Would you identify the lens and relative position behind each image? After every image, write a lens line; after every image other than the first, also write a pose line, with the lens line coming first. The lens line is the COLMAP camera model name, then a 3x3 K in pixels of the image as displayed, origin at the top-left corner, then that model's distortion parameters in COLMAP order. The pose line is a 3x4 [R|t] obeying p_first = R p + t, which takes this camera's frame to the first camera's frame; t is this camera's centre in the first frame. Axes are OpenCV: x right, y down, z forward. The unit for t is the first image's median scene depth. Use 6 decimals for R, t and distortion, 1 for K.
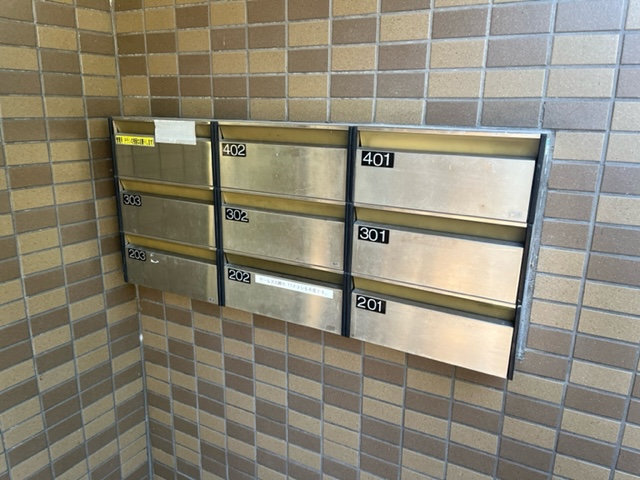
lens RADIAL K [[489.1, 0, 319.6], [0, 489.1, 238.5], [0, 0, 1]] dist [0.008989, -0.002661]
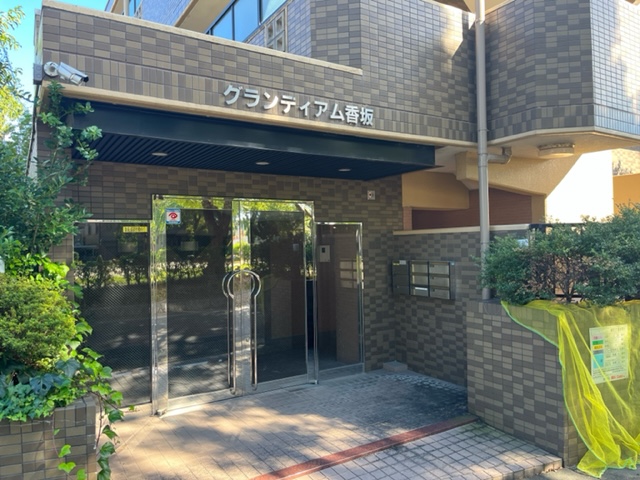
lens RADIAL K [[489.1, 0, 320.0], [0, 489.1, 237.9], [0, 0, 1]] dist [0.008989, -0.002661]
pose [[0.881645, -0.038692, -0.470324, 1.402426], [-0.090208, 0.964438, -0.248440, 0.917450], [0.463211, 0.261463, 0.846801, -3.949349]]
